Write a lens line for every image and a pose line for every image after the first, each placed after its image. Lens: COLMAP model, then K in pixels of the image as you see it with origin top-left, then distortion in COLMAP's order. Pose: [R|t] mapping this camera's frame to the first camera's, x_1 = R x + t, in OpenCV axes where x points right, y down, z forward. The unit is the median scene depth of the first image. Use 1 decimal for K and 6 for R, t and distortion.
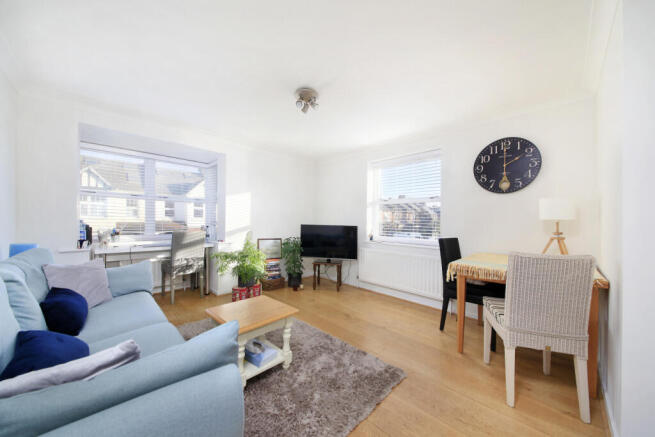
lens RADIAL K [[227.2, 0, 328.0], [0, 227.2, 220.1], [0, 0, 1]] dist [0.000744, -0.000023]
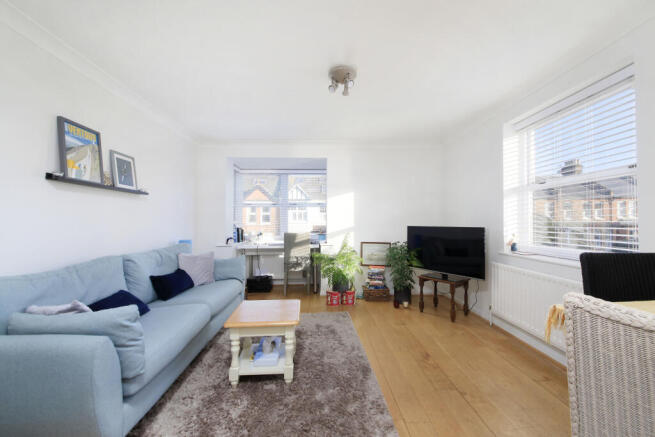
lens RADIAL K [[249.9, 0, 327.5], [0, 249.9, 218.5], [0, 0, 1]] dist [0.001268, 0.000110]
pose [[0.713122, -0.030628, -0.700371, 0.308161], [0.022632, 0.999530, -0.020667, 0.005183], [0.700675, -0.001113, 0.713480, 0.183824]]
